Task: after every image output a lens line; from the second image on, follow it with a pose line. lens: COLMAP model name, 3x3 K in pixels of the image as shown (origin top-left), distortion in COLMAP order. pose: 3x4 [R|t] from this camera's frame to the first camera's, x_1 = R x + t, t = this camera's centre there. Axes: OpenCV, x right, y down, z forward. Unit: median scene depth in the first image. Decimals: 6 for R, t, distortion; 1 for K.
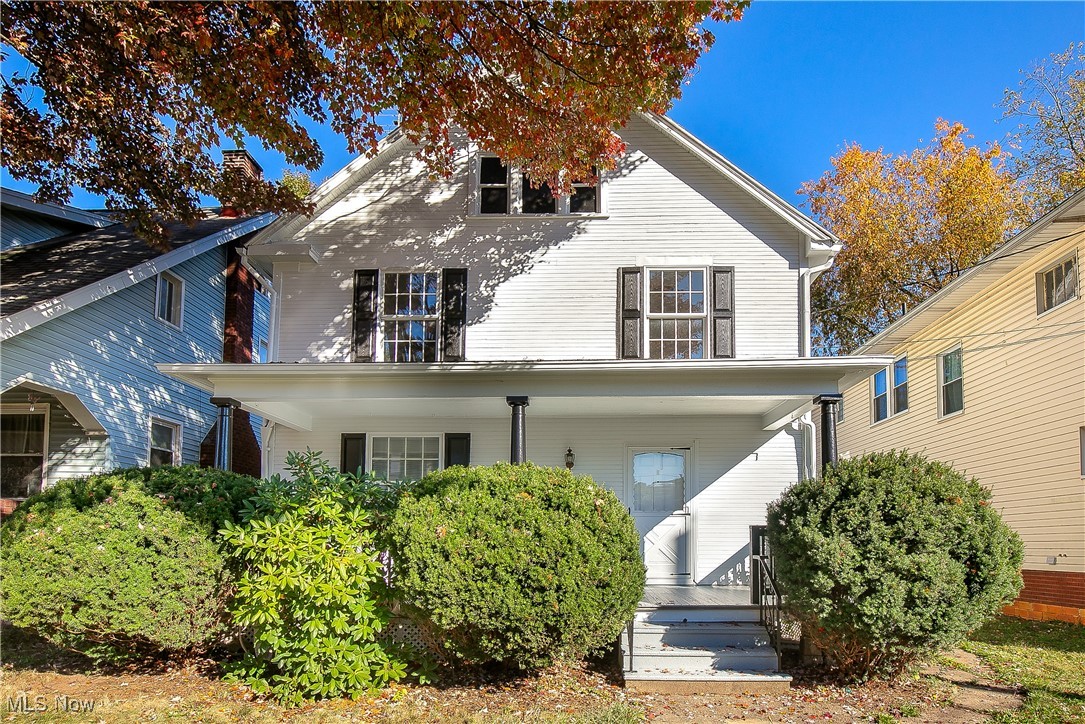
lens RADIAL K [[558.8, 0, 555.1], [0, 558.8, 476.7], [0, 0, 1]] dist [-0.005131, -0.001527]
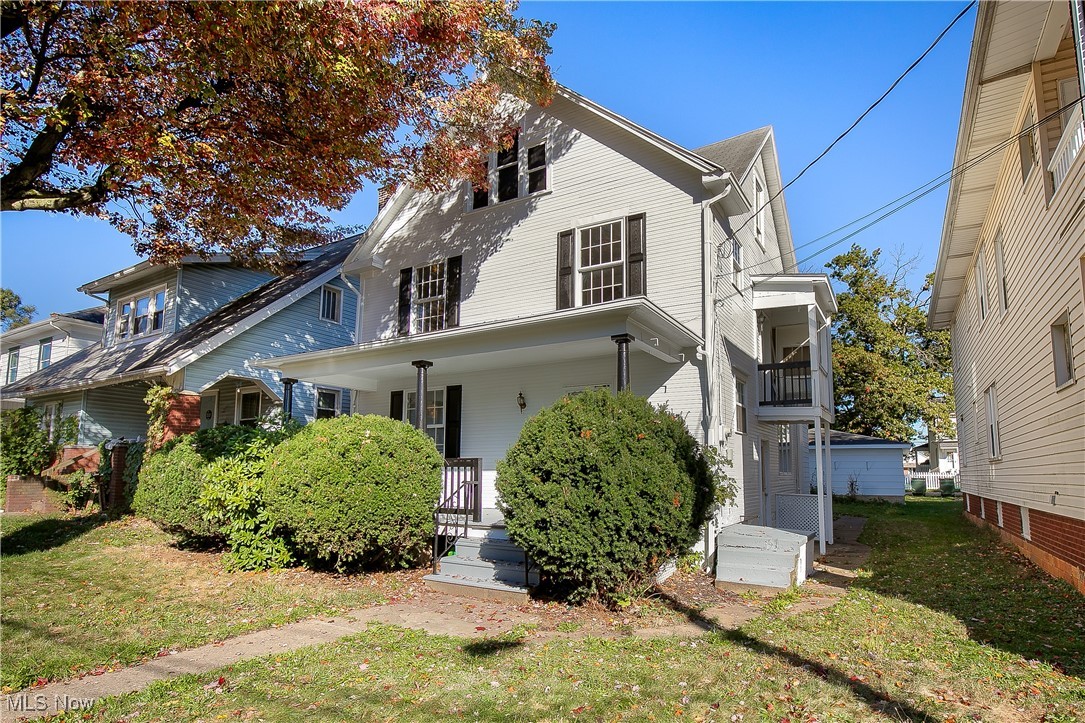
lens RADIAL K [[558.8, 0, 544.5], [0, 558.8, 358.8], [0, 0, 1]] dist [-0.005131, -0.001527]
pose [[0.873231, -0.092519, -0.478443, 0.625334], [0.051429, 0.993825, -0.098316, -0.001732], [0.484585, 0.061246, 0.872597, -0.011219]]
